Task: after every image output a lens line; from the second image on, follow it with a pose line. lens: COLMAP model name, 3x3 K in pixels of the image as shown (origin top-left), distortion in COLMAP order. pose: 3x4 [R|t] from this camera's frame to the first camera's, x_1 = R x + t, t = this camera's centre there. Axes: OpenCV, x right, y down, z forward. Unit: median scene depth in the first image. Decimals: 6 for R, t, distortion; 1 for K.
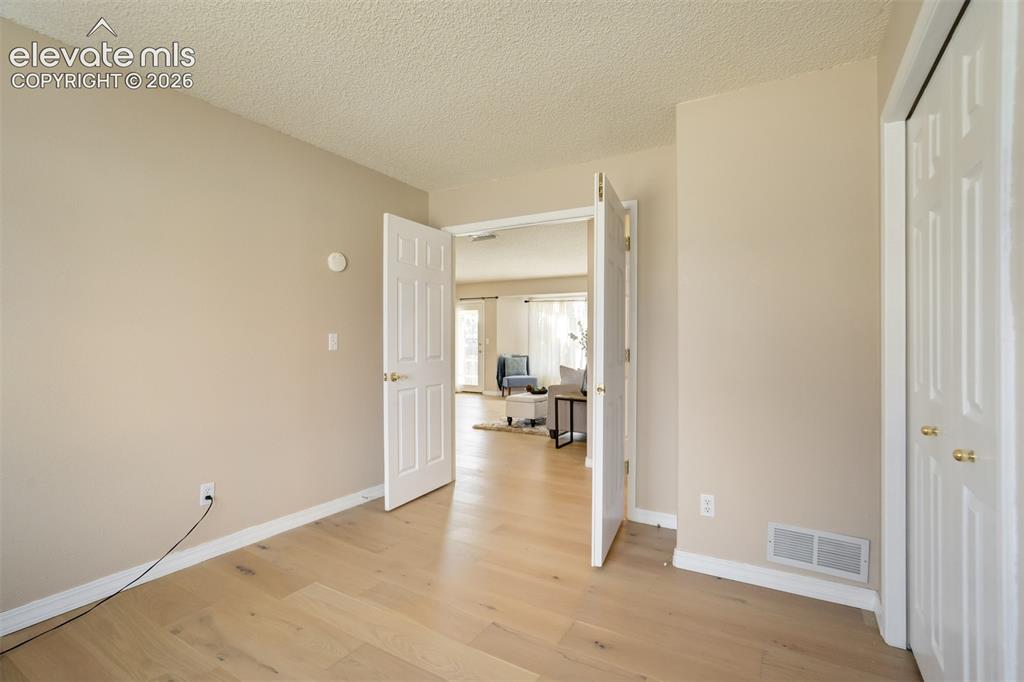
lens RADIAL K [[478.1, 0, 512.3], [0, 478.1, 351.9], [0, 0, 1]] dist [-0.039609, 0.022319]
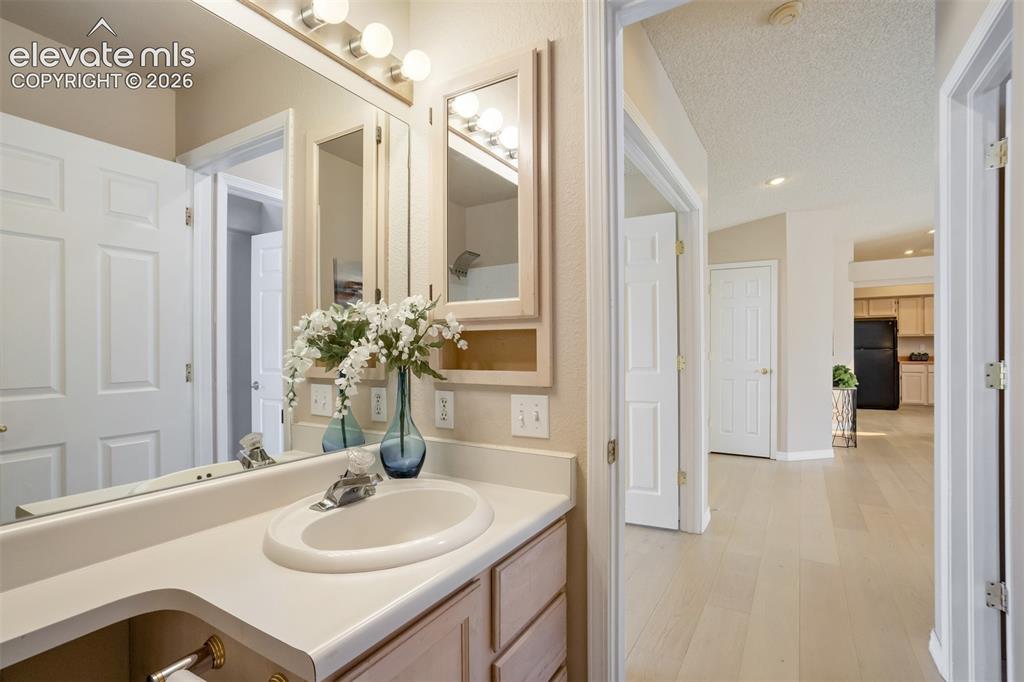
lens RADIAL K [[470.9, 0, 517.1], [0, 470.9, 345.9], [0, 0, 1]] dist [-0.029485, 0.023511]
pose [[-0.007198, -0.003511, -0.999968, 0.251161], [-0.021589, 0.999761, -0.003355, -0.007452], [0.999741, 0.021564, -0.007272, 0.295369]]
